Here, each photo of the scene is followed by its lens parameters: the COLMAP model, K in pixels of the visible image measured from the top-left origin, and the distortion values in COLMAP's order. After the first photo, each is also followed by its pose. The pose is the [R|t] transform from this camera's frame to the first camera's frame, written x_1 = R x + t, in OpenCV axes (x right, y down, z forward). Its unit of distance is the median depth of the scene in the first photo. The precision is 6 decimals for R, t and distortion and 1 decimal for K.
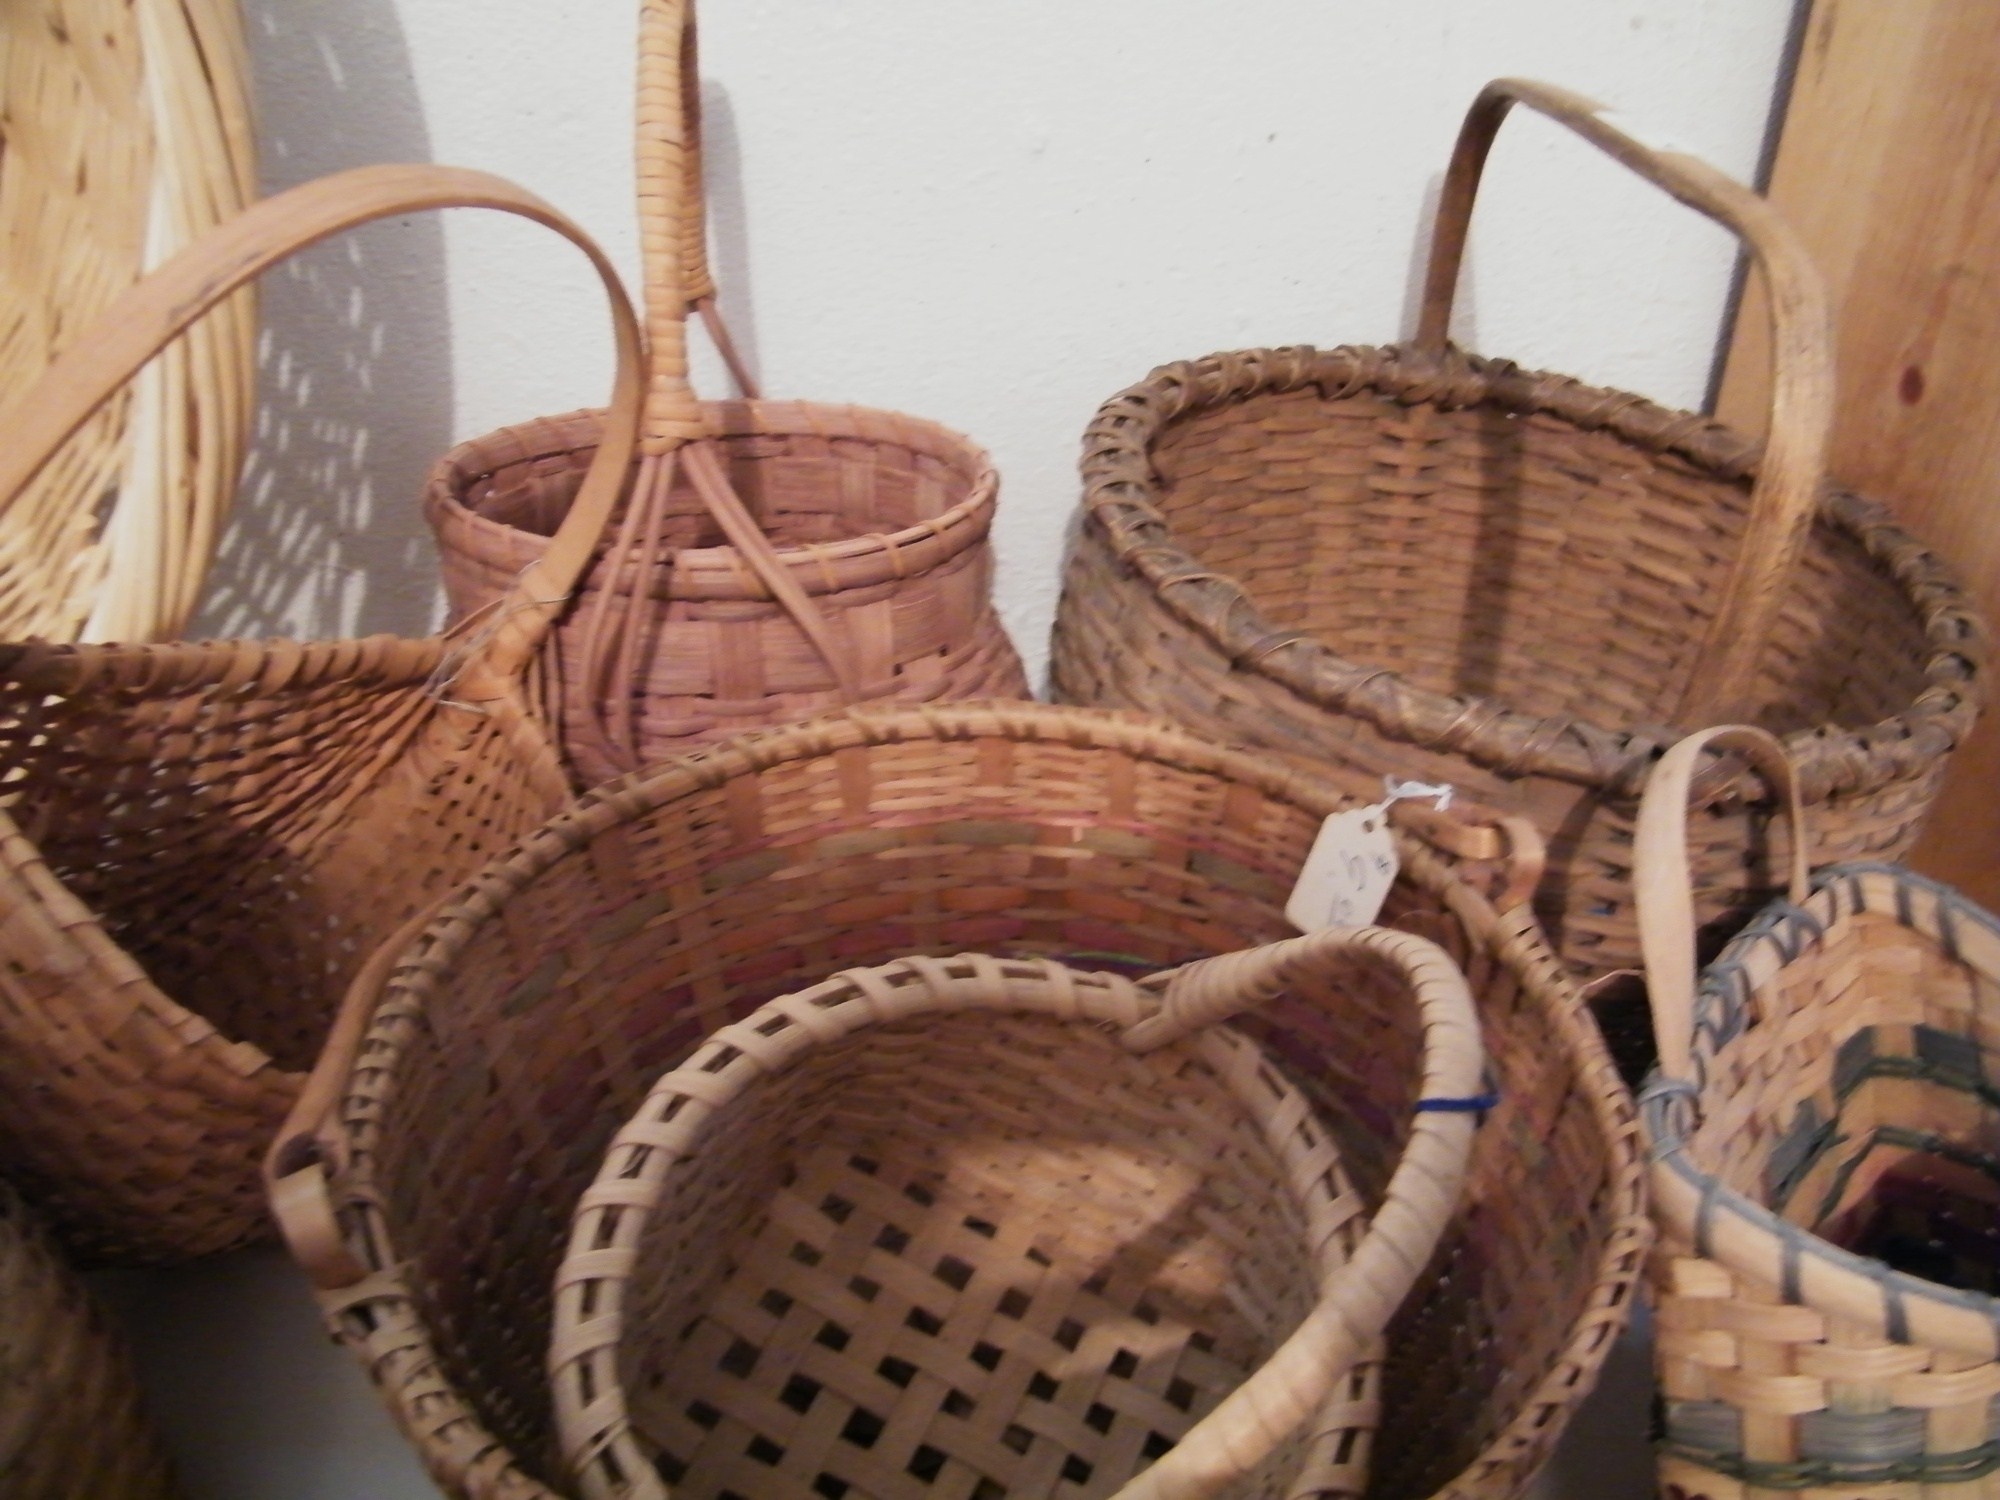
lens RADIAL K [[1682.4, 0, 1037.8], [0, 1682.4, 716.4], [0, 0, 1]] dist [-0.189247, 0.154353]
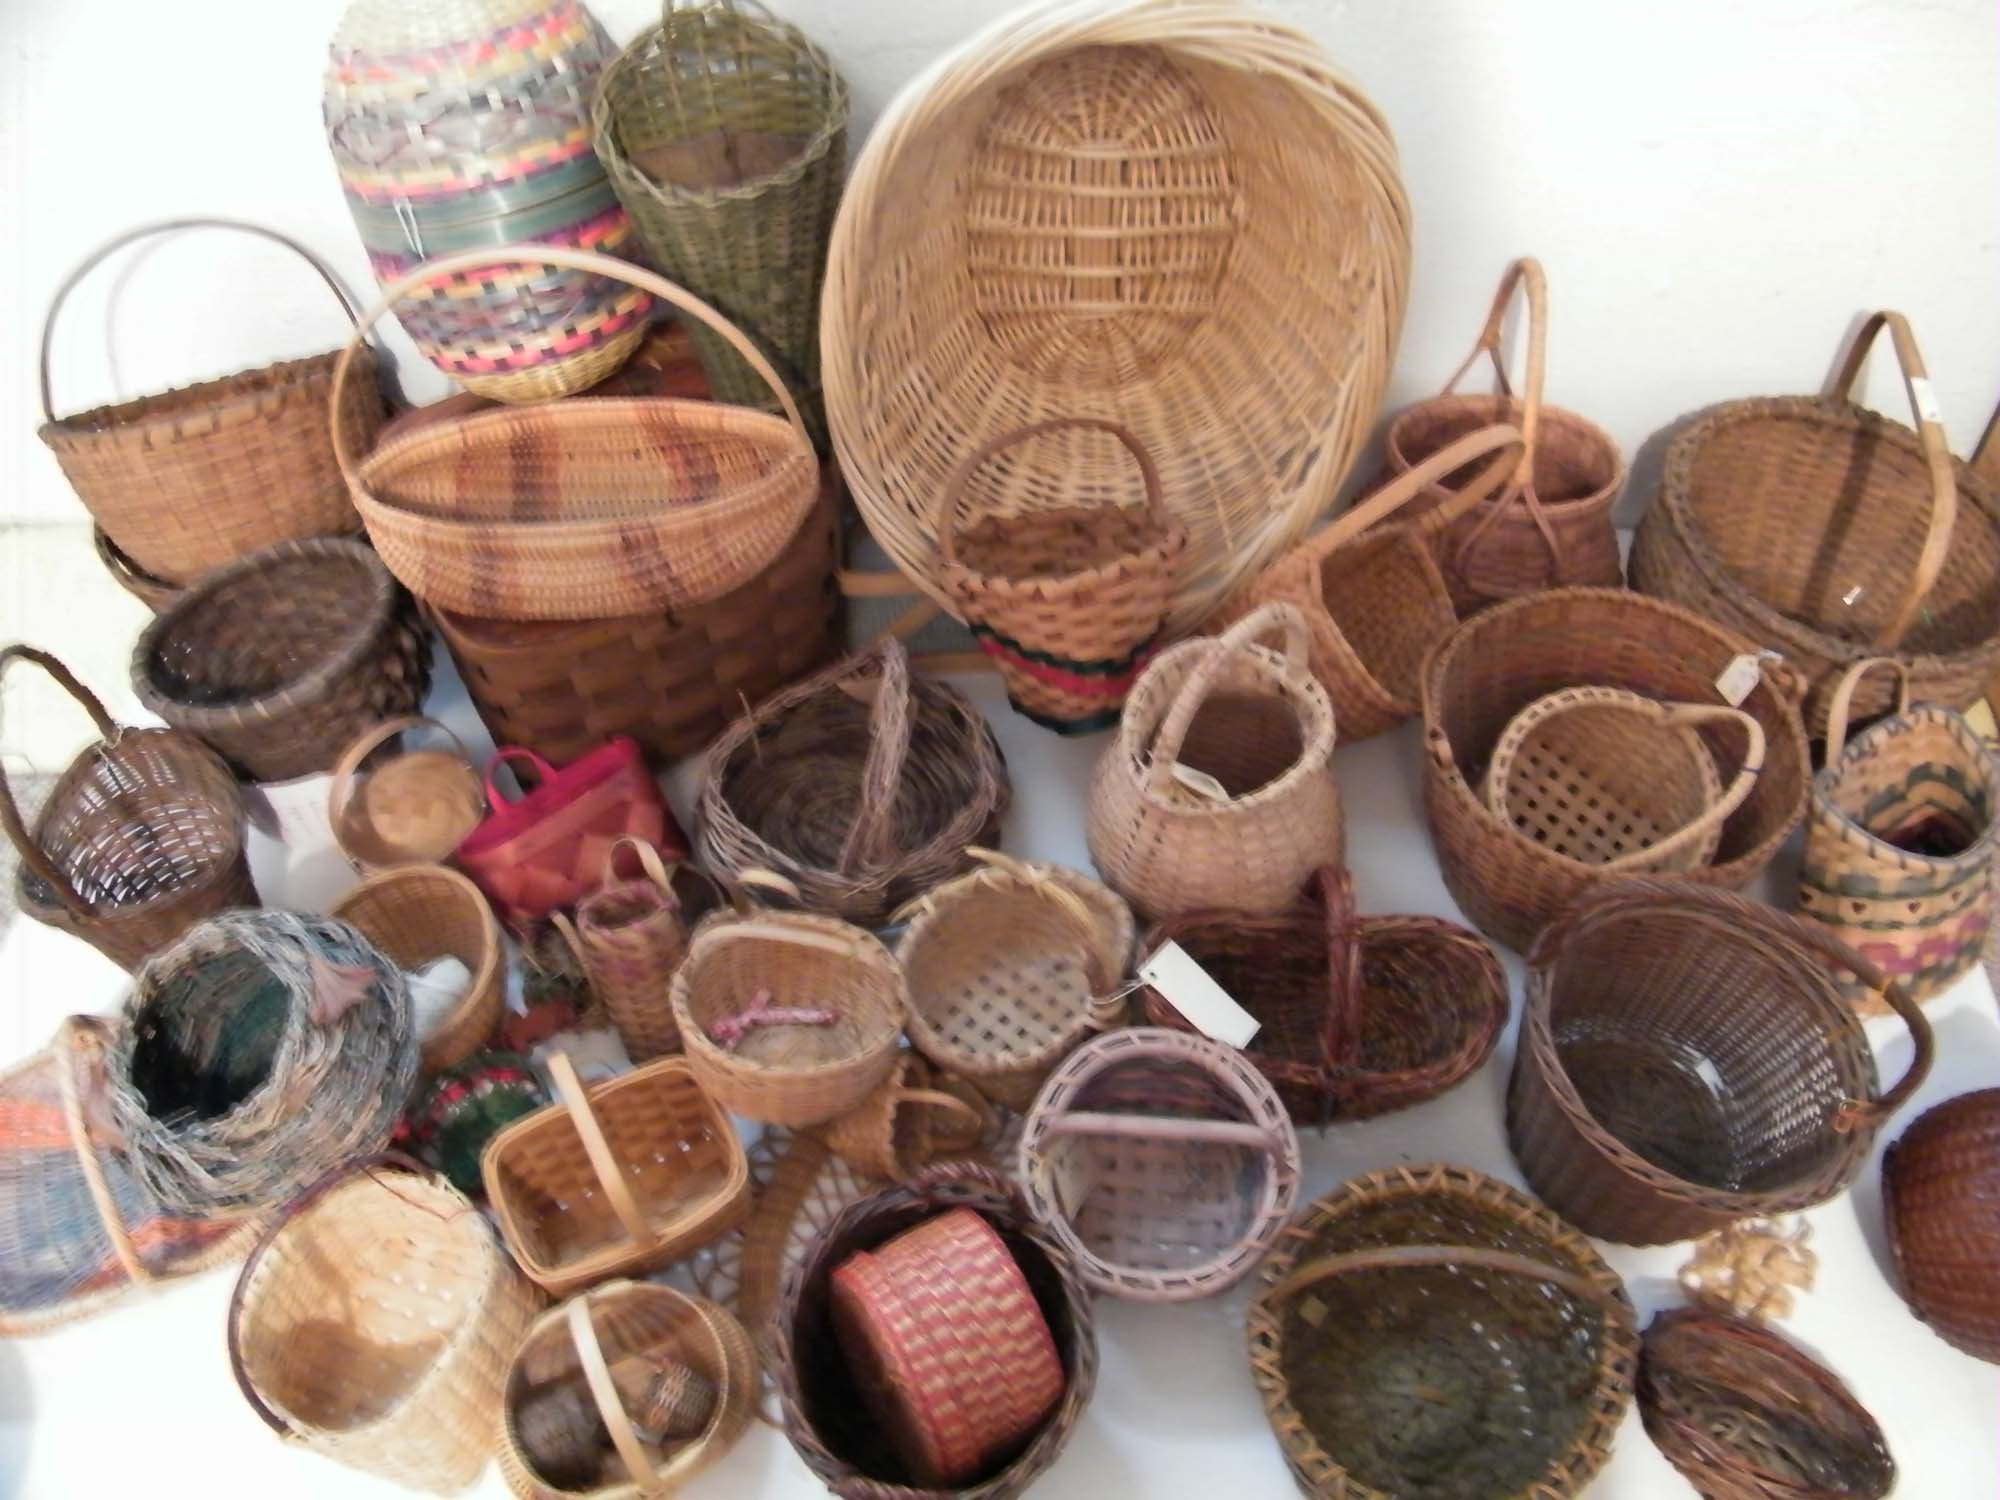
lens RADIAL K [[1682.4, 0, 1037.8], [0, 1682.4, 716.4], [0, 0, 1]] dist [-0.189247, 0.154353]
pose [[0.966530, 0.156516, -0.203277, -0.392054], [-0.091581, 0.950630, 0.296506, -0.552674], [0.239650, -0.267966, 0.933146, -1.882112]]
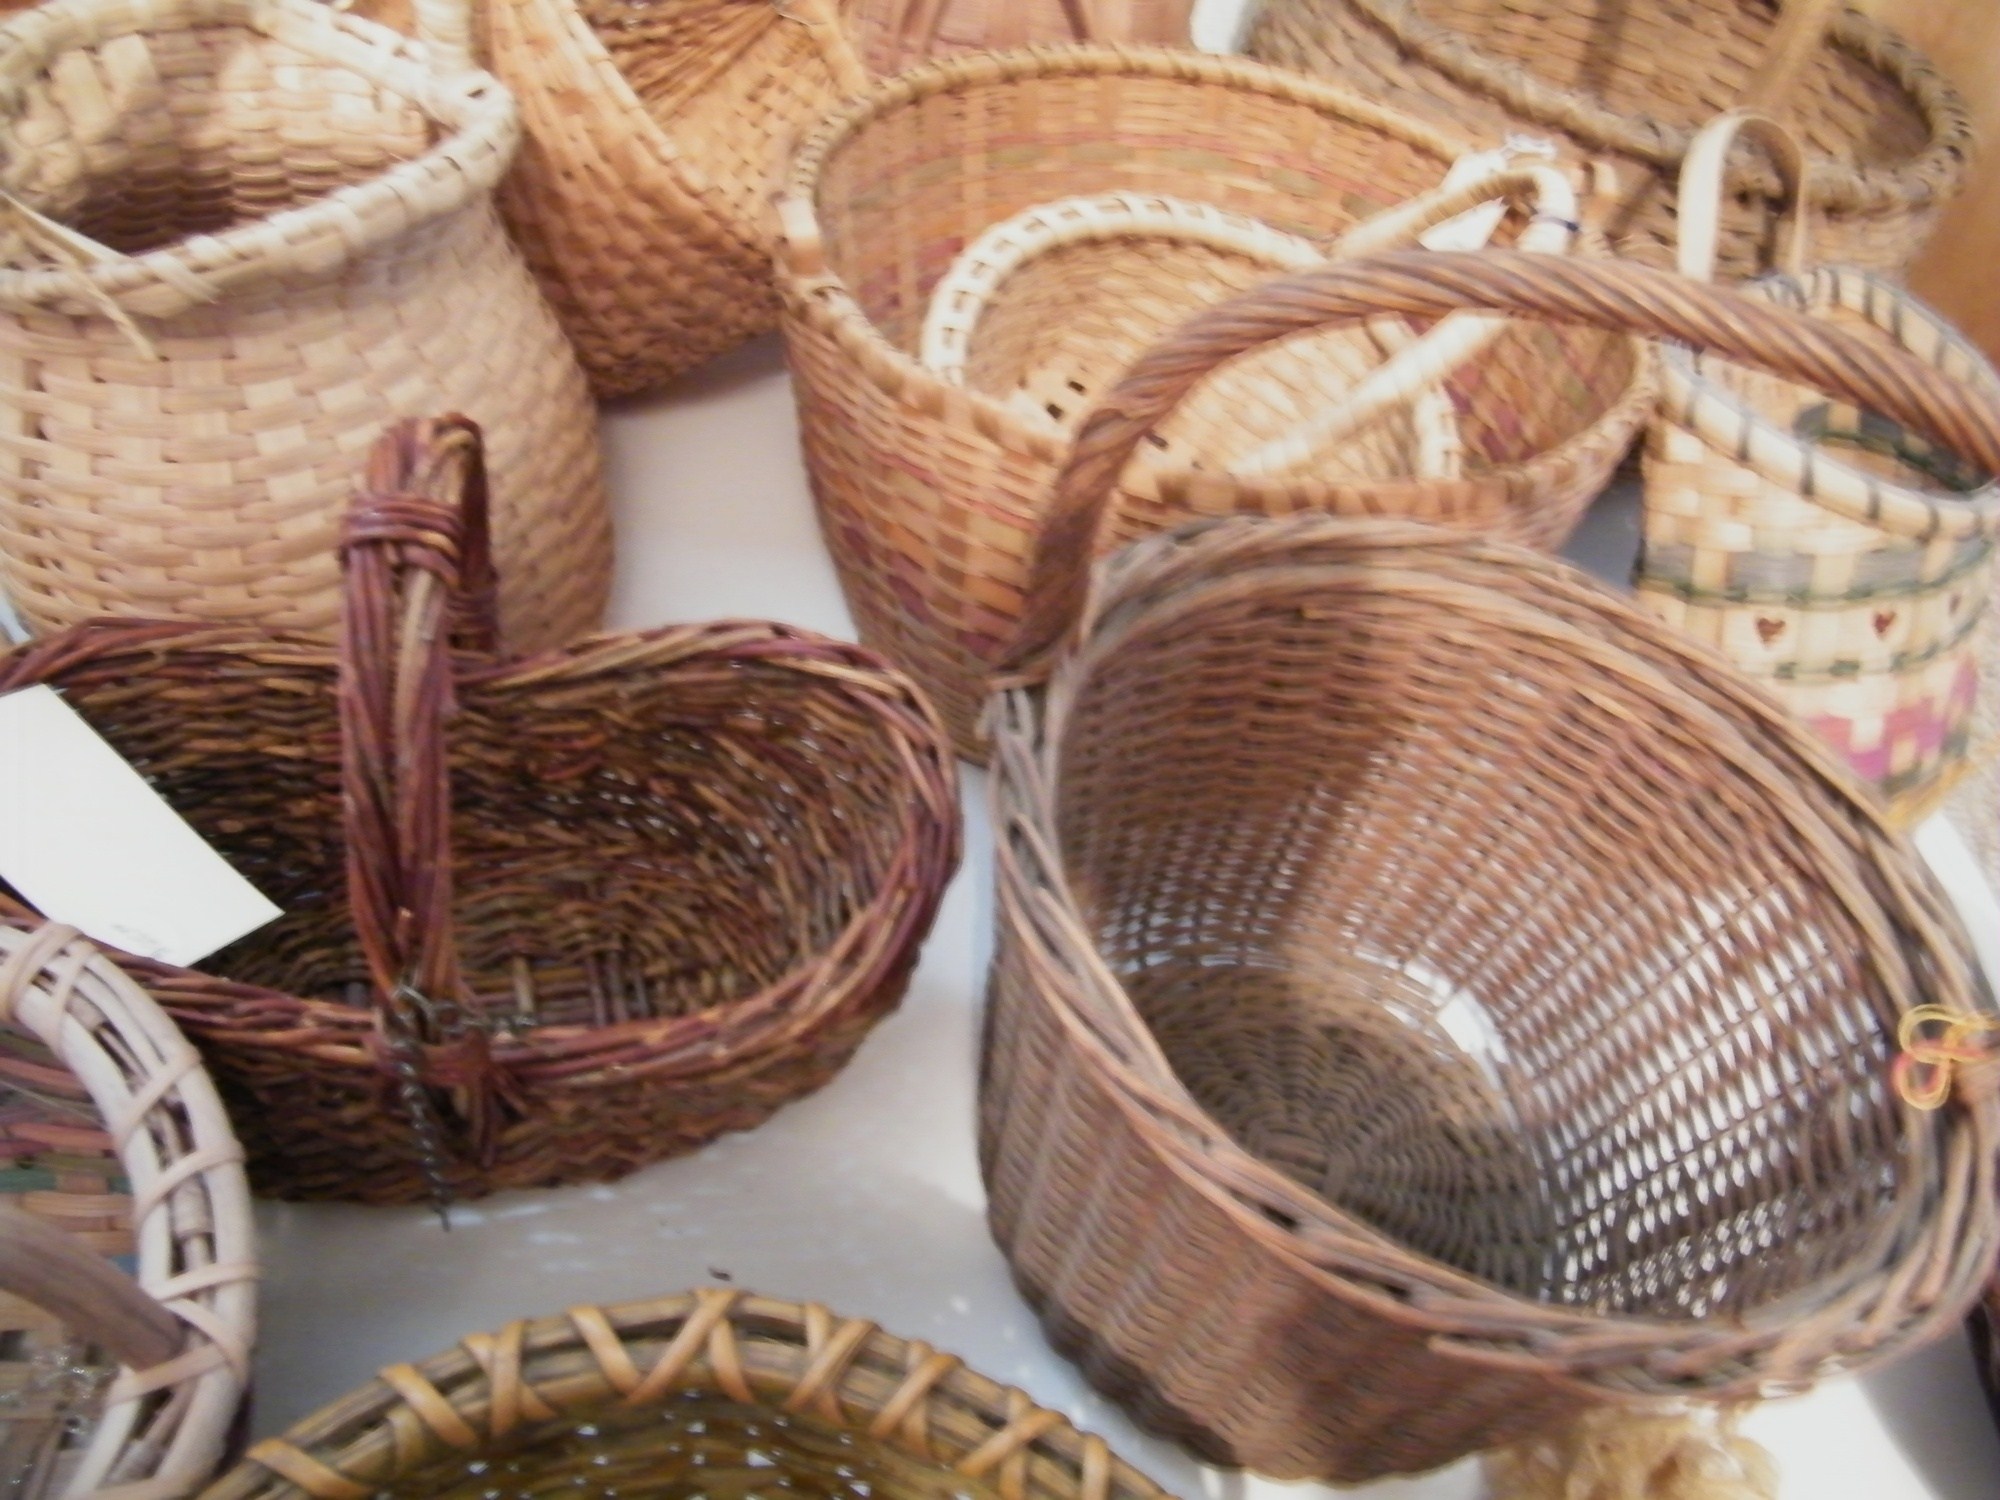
lens RADIAL K [[1682.4, 0, 1037.8], [0, 1682.4, 716.4], [0, 0, 1]] dist [-0.189247, 0.154353]
pose [[0.991011, 0.133228, 0.012181, -0.123878], [-0.132947, 0.970555, 0.200868, 0.276861], [0.014938, -0.200682, 0.979543, -0.400643]]
